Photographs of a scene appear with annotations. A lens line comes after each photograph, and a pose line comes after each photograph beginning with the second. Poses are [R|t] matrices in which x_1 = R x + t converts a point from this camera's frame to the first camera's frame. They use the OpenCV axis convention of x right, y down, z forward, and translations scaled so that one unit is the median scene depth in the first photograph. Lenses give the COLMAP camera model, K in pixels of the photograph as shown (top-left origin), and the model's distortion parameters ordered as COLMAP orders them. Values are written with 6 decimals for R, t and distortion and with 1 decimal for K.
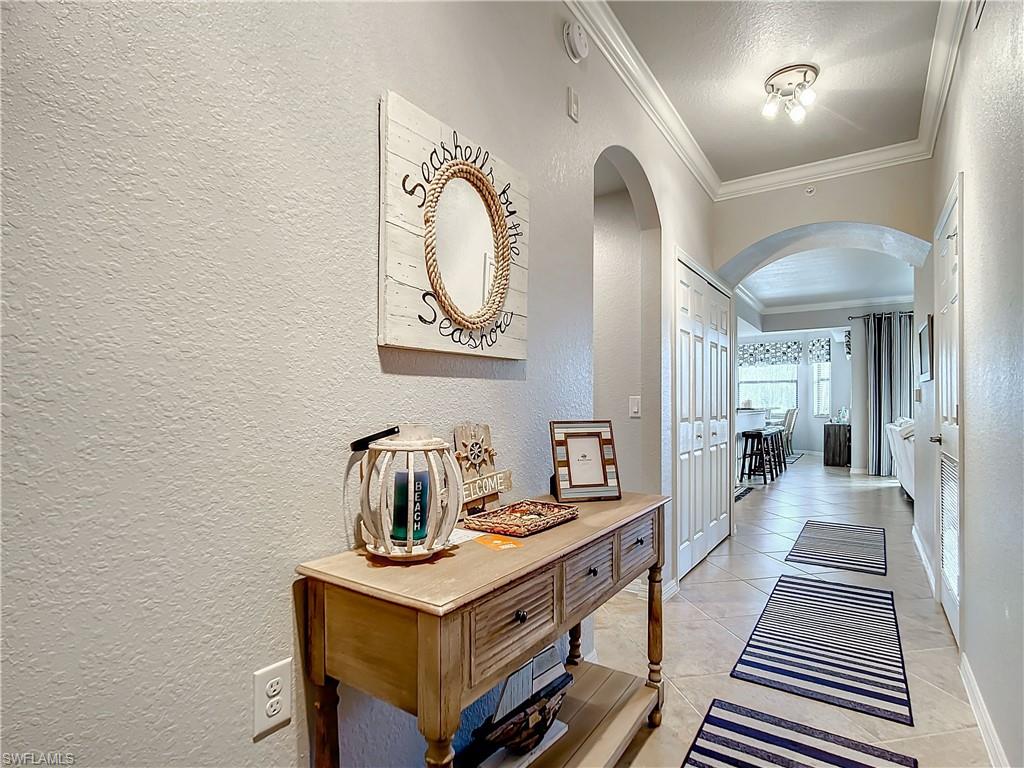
lens RADIAL K [[527.2, 0, 530.6], [0, 527.2, 394.9], [0, 0, 1]] dist [-0.001592, -0.000784]
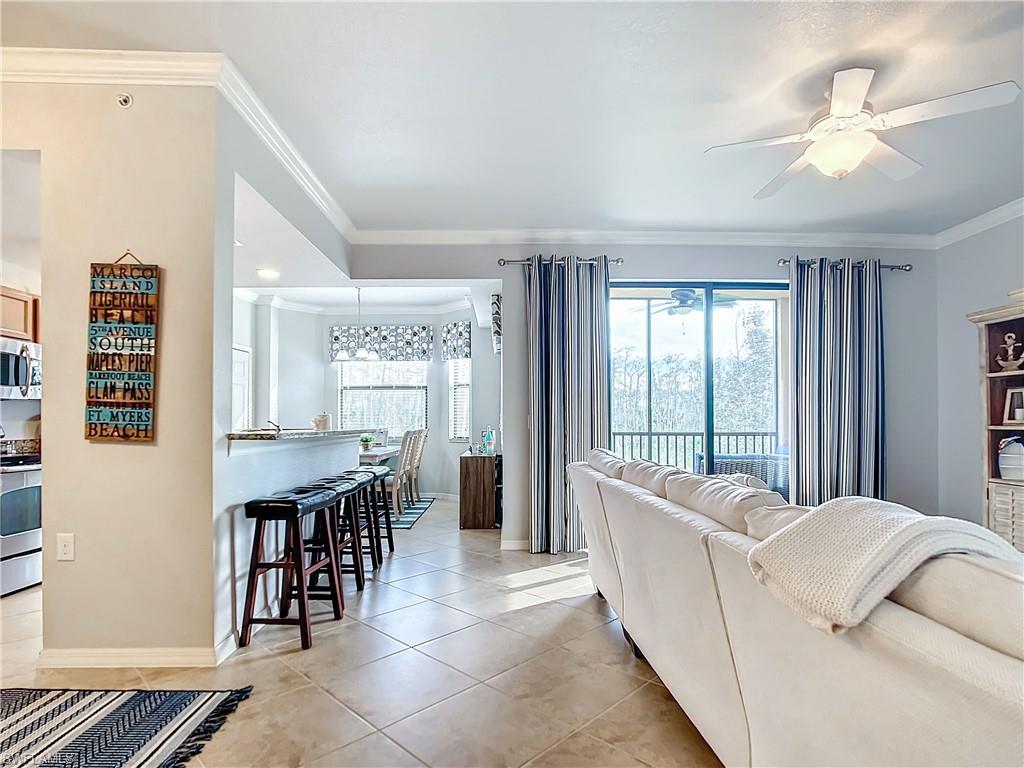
lens RADIAL K [[501.1, 0, 522.3], [0, 501.1, 414.2], [0, 0, 1]] dist [-0.005117, -0.000609]
pose [[0.816604, 0.001996, 0.577195, 0.271755], [-0.002463, 0.999997, 0.000028, 0.008742], [-0.577193, -0.001444, 0.816606, 0.470901]]
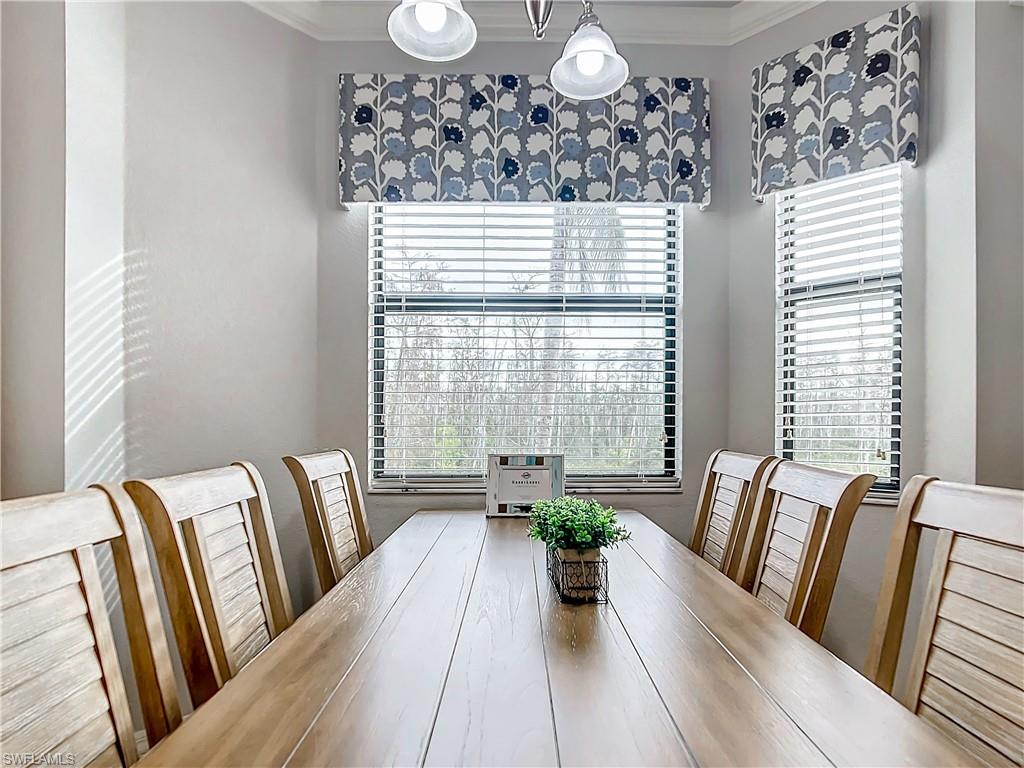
lens RADIAL K [[569.3, 0, 536.2], [0, 569.3, 427.1], [0, 0, 1]] dist [-0.031276, 0.012405]
pose [[0.821502, 0.000068, 0.570205, 0.393527], [-0.010066, 0.999846, 0.014383, 0.018276], [-0.570117, -0.017555, 0.821376, 0.971860]]
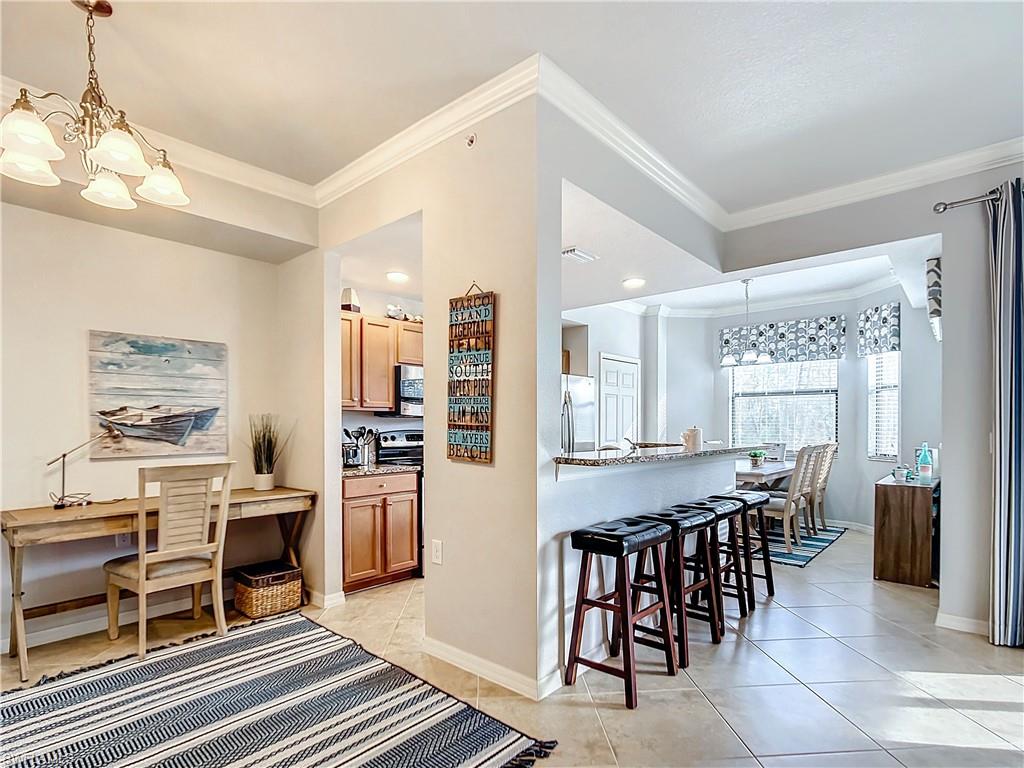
lens RADIAL K [[520.8, 0, 550.0], [0, 520.8, 427.4], [0, 0, 1]] dist [-0.002798, -0.000706]
pose [[0.995018, 0.003717, -0.099625, 0.302699], [-0.002058, 0.999858, 0.016752, 0.003193], [0.099673, -0.016463, 0.994884, 0.499507]]
